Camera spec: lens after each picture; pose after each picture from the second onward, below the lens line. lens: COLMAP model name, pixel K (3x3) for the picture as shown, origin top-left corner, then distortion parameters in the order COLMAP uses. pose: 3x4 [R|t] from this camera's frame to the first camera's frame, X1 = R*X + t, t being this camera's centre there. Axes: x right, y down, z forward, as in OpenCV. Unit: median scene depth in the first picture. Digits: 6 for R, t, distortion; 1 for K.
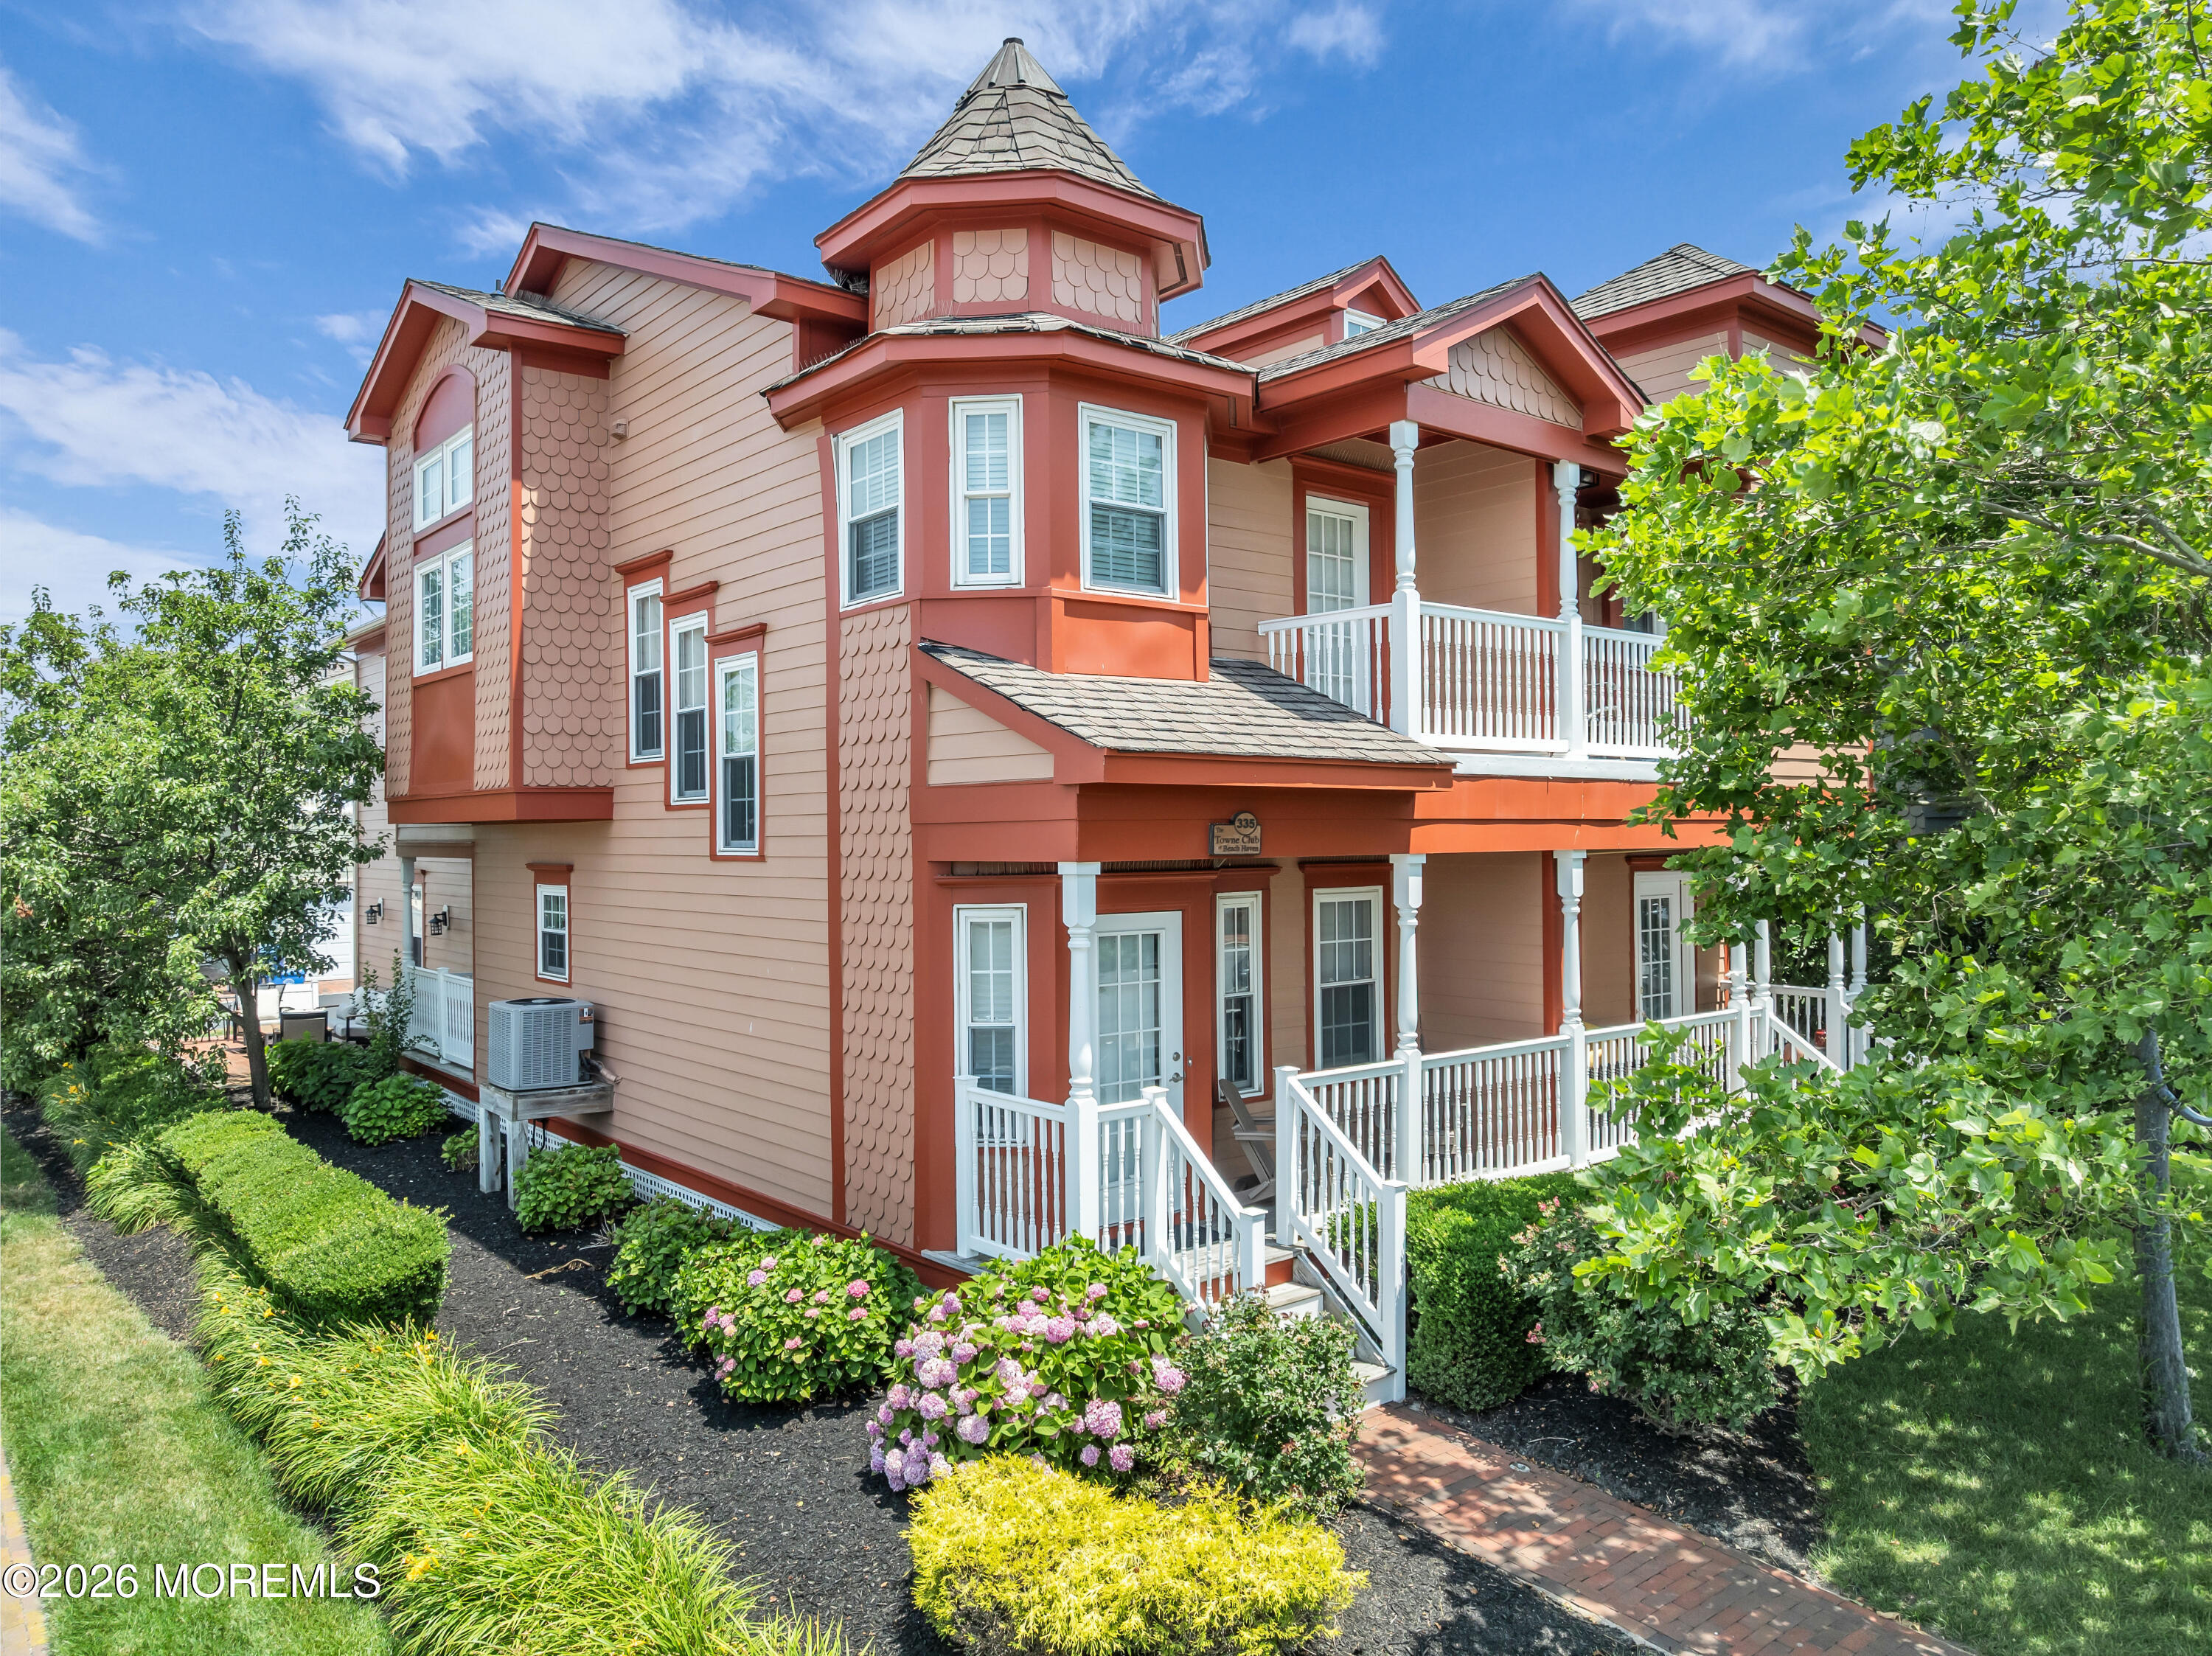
lens RADIAL K [[1537.4, 0, 1106.0], [0, 1537.4, 828.0], [0, 0, 1]] dist [-0.000437, 0.001778]
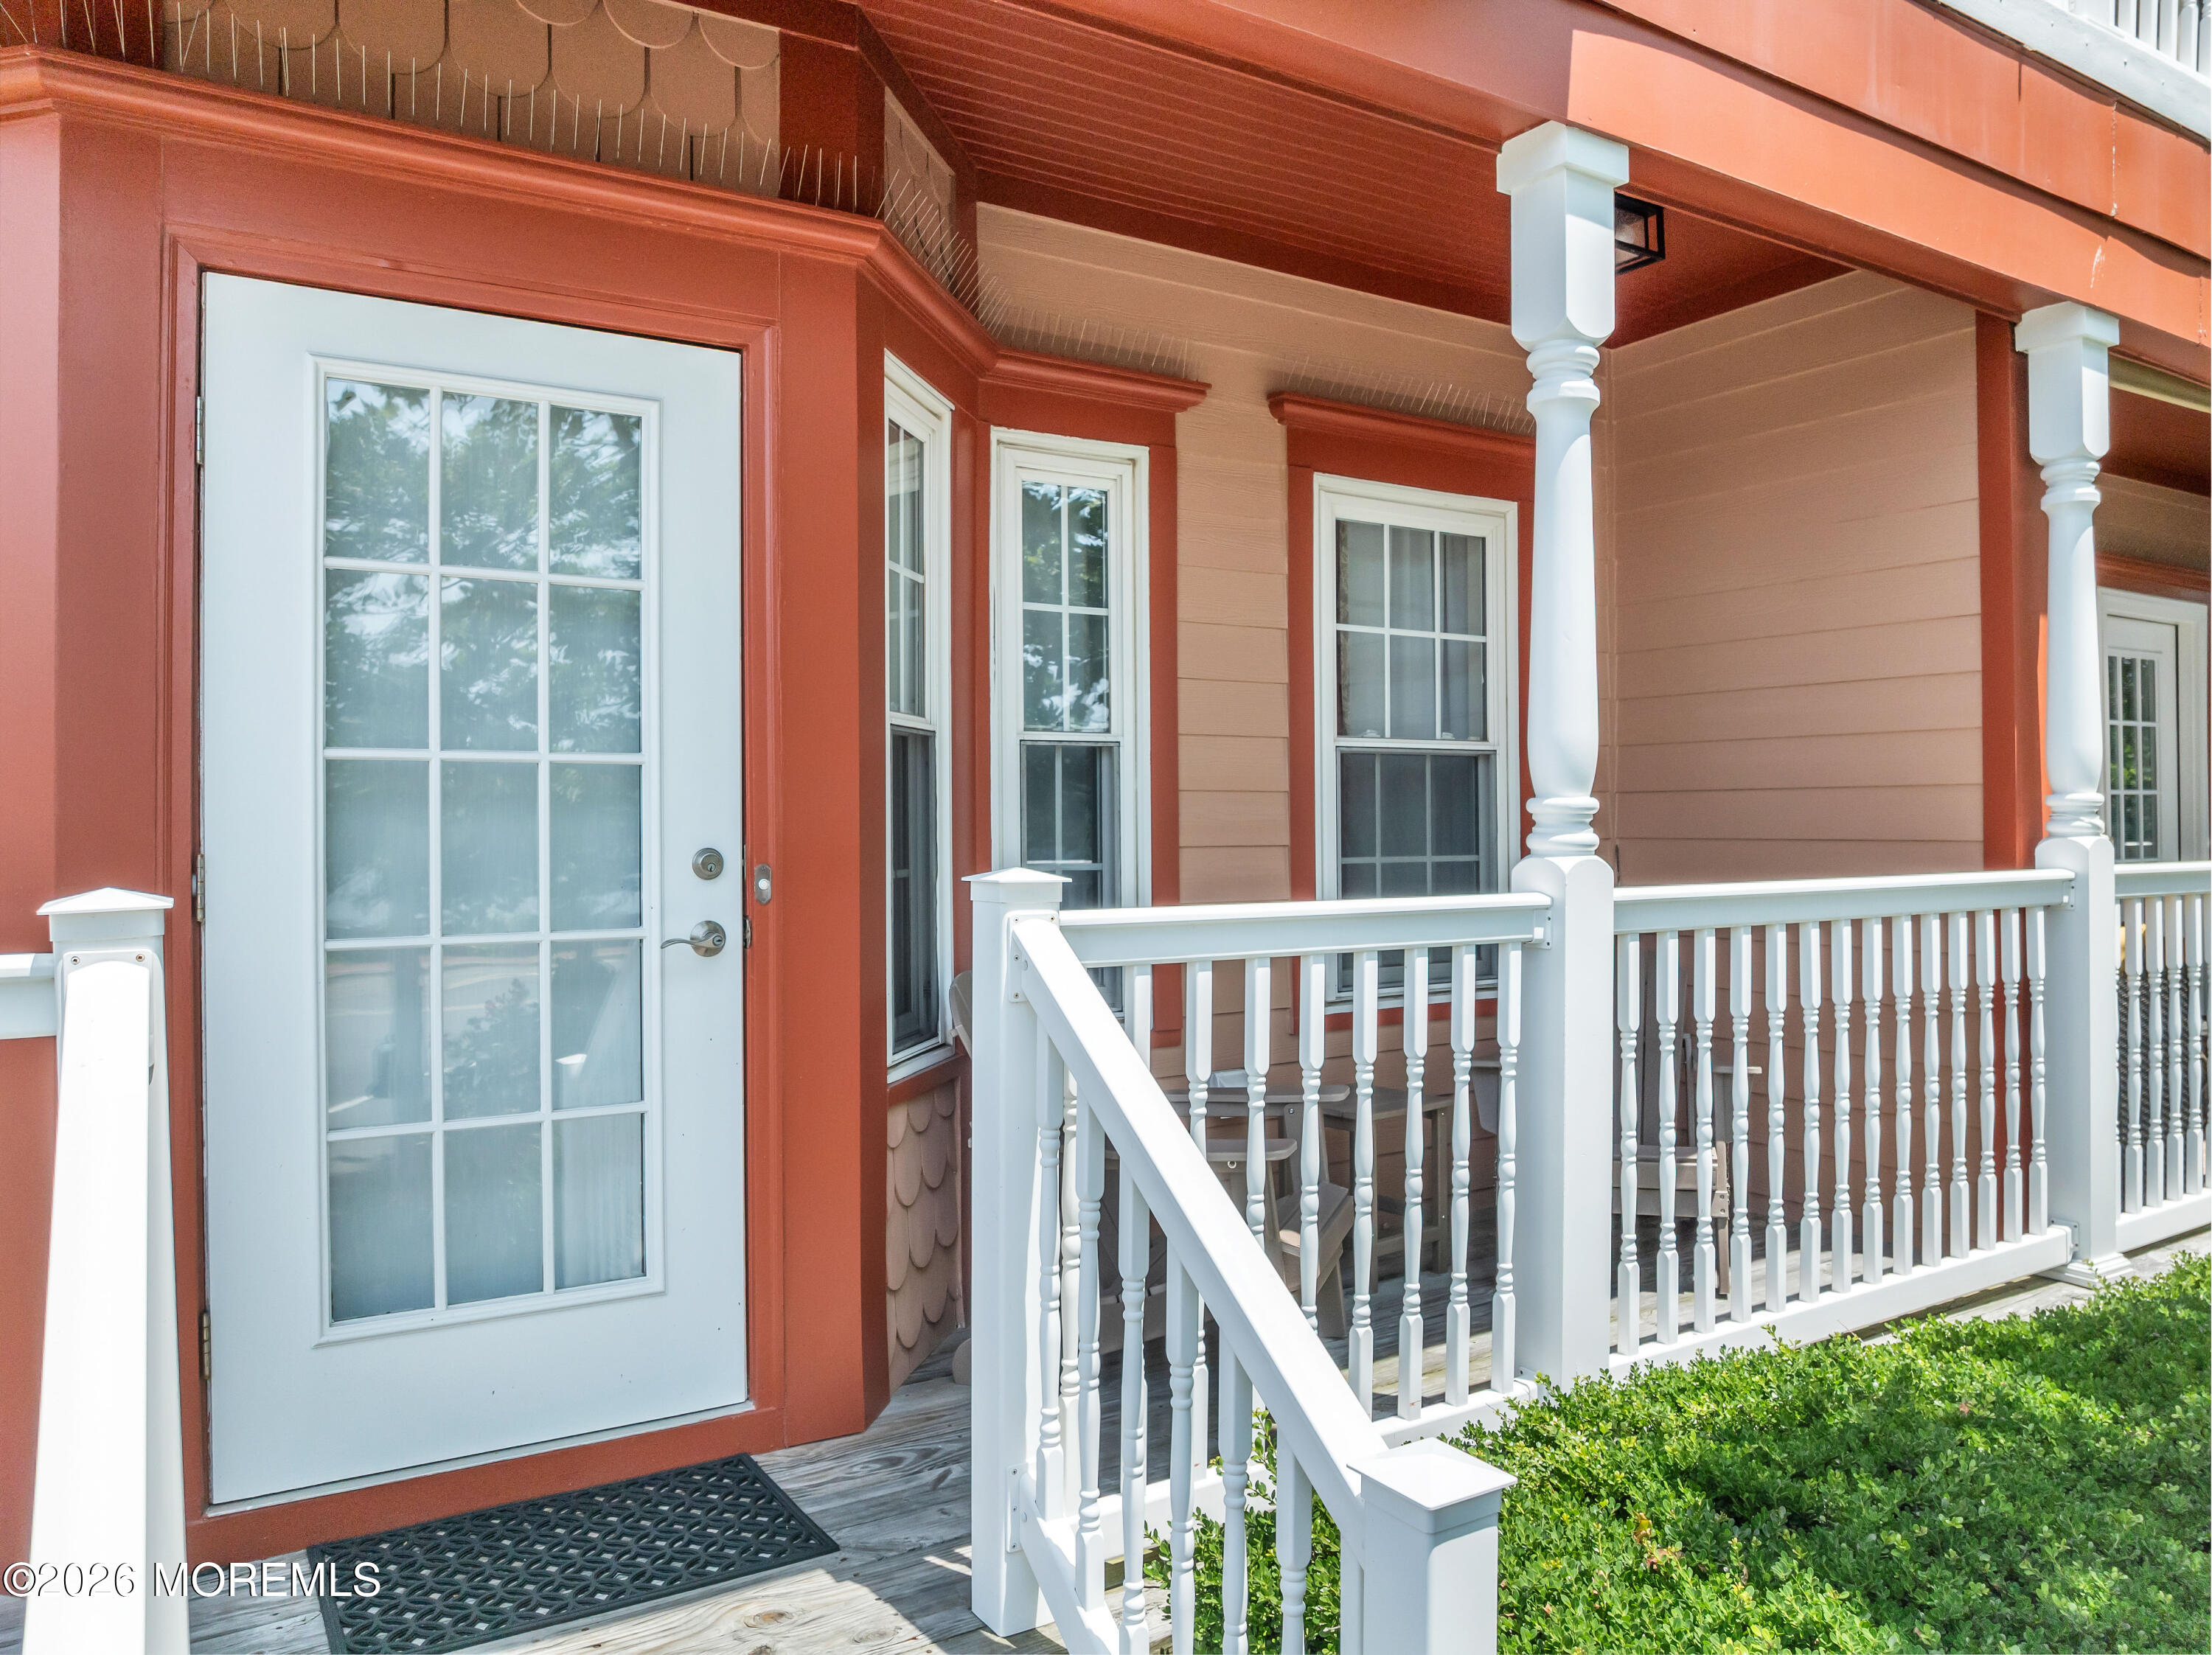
lens RADIAL K [[1513.0, 0, 1106.0], [0, 1513.0, 827.5], [0, 0, 1]] dist [-0.046025, -0.001054]
pose [[0.990869, 0.004215, -0.134762, 0.149076], [-0.002408, 0.999905, 0.013569, 0.133024], [0.134807, -0.013121, 0.990785, 0.709968]]
